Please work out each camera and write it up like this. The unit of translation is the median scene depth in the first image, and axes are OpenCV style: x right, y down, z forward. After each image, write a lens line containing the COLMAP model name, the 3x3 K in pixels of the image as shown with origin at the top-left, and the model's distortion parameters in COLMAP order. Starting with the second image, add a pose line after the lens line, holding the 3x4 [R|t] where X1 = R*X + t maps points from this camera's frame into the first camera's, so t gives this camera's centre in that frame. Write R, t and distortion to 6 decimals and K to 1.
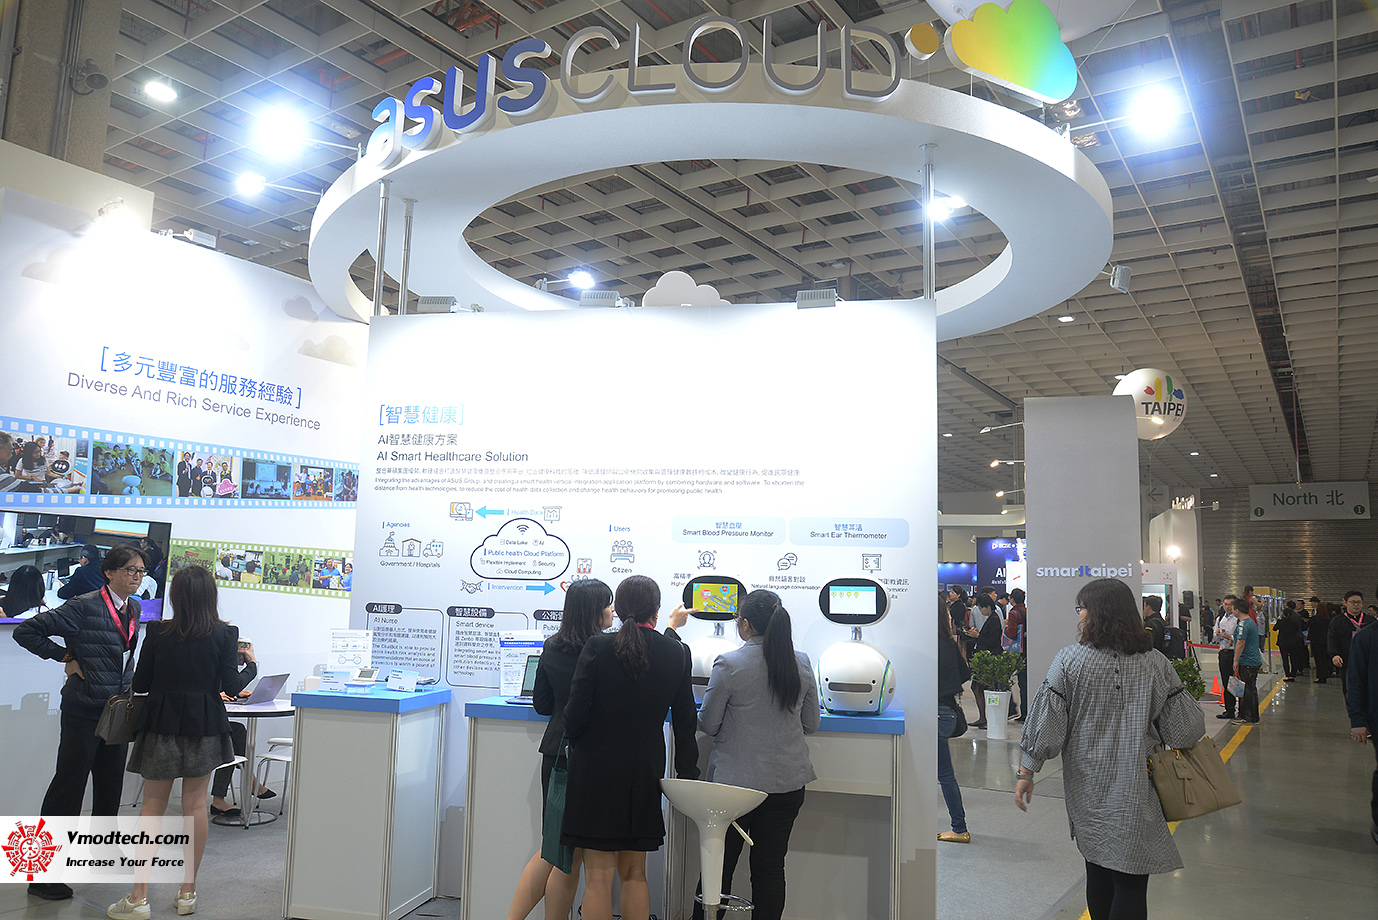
lens RADIAL K [[1030.7, 0, 683.4], [0, 1030.7, 467.3], [0, 0, 1]] dist [-0.063292, -0.000291]
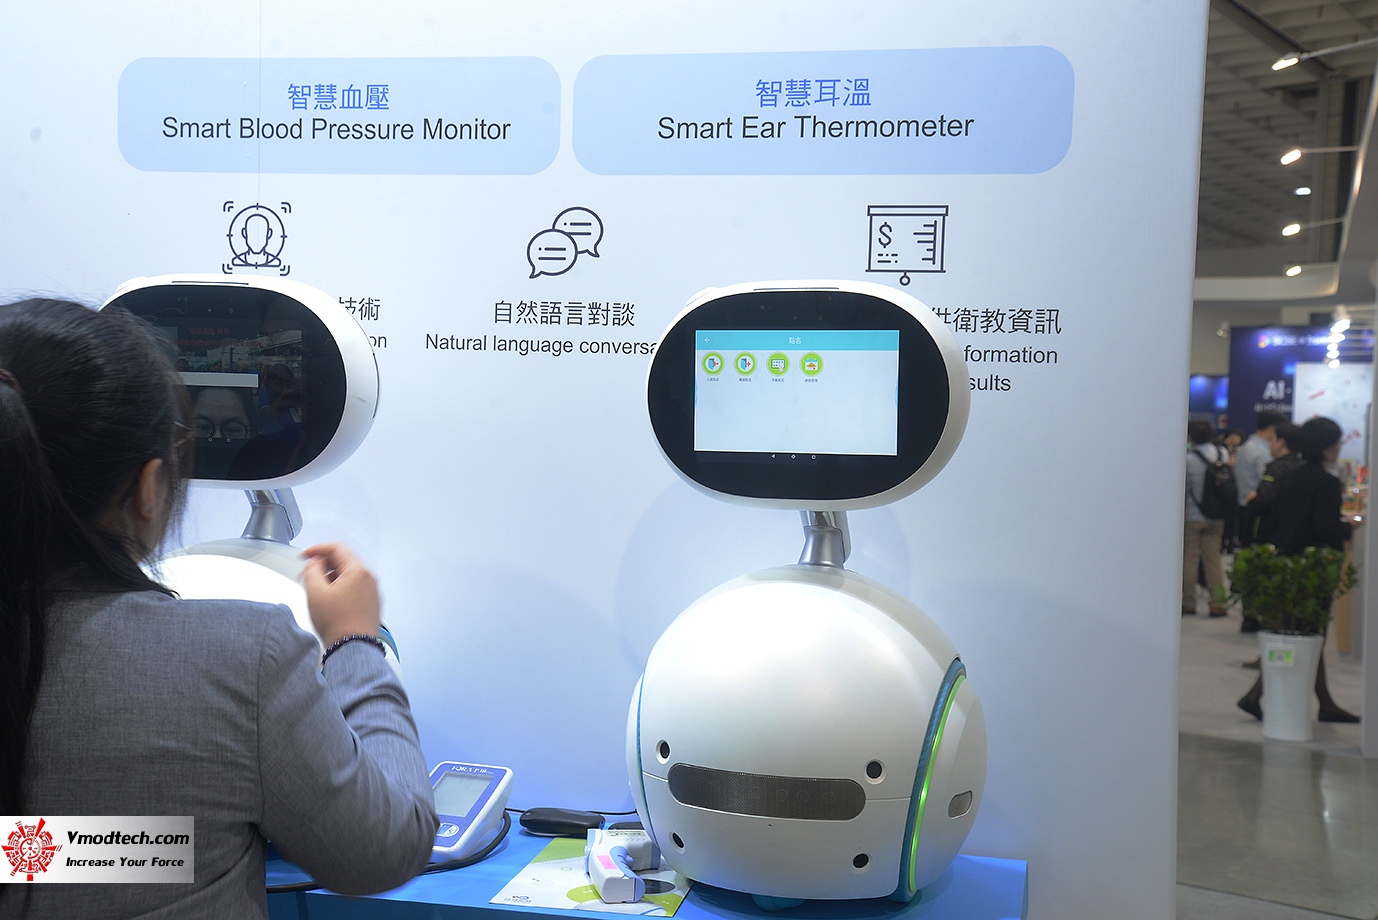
lens RADIAL K [[1679.4, 0, 682.9], [0, 1679.4, 463.8], [0, 0, 1]] dist [0.173923, 0.000000]
pose [[0.999656, 0.002933, -0.026044, 0.131817], [0.000761, 0.990047, 0.140736, 0.082347], [0.026198, -0.140708, 0.989704, 0.561949]]
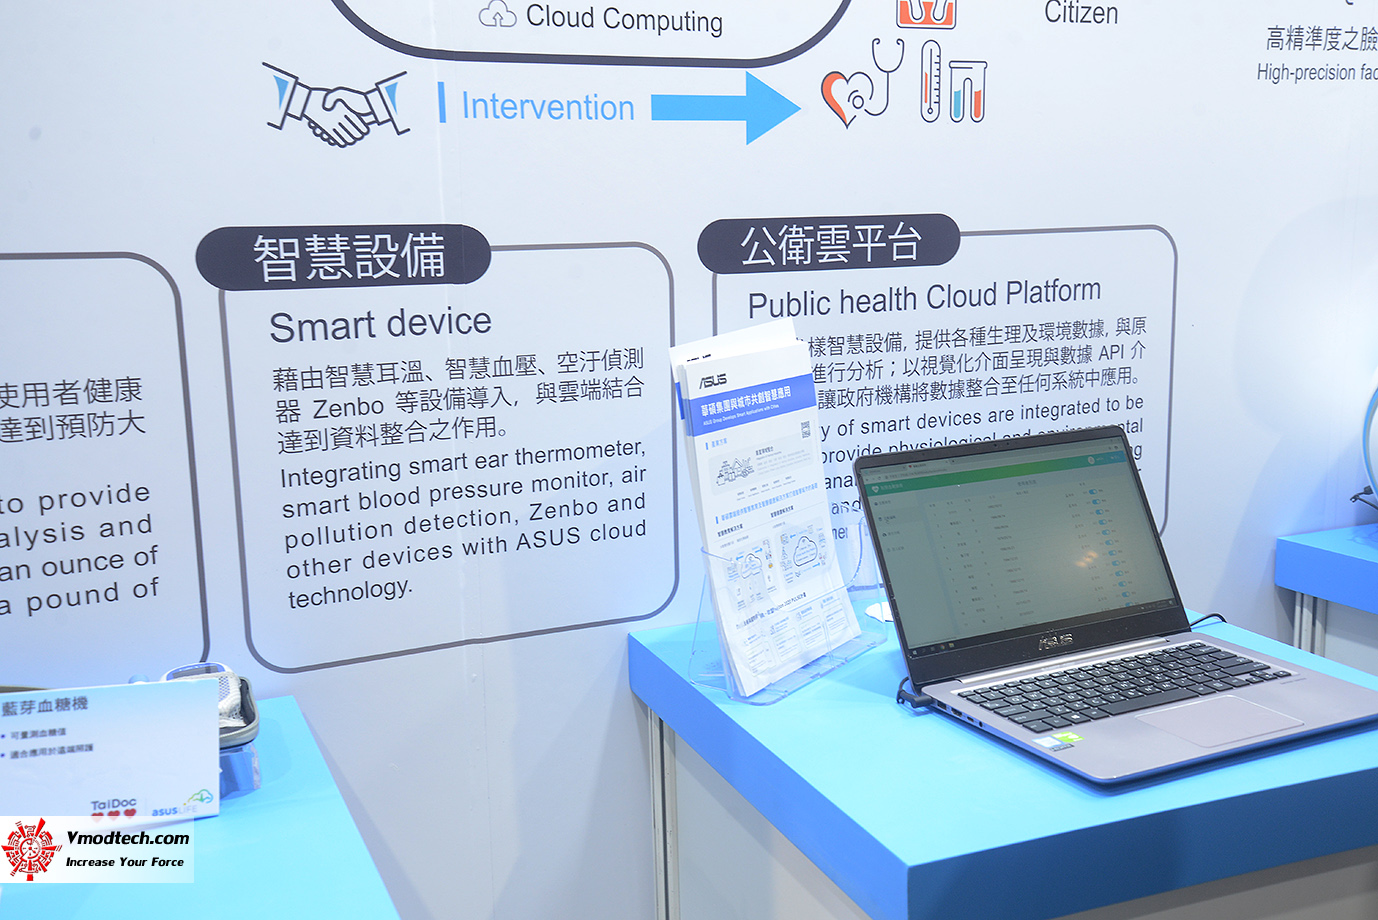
lens RADIAL K [[1347.2, 0, 691.6], [0, 1347.2, 457.7], [0, 0, 1]] dist [0.074949, 0.000000]
pose [[0.812895, -0.147529, 0.563415, -0.295955], [-0.025302, 0.957527, 0.287232, 0.106358], [-0.581861, -0.247745, 0.774636, 0.780340]]
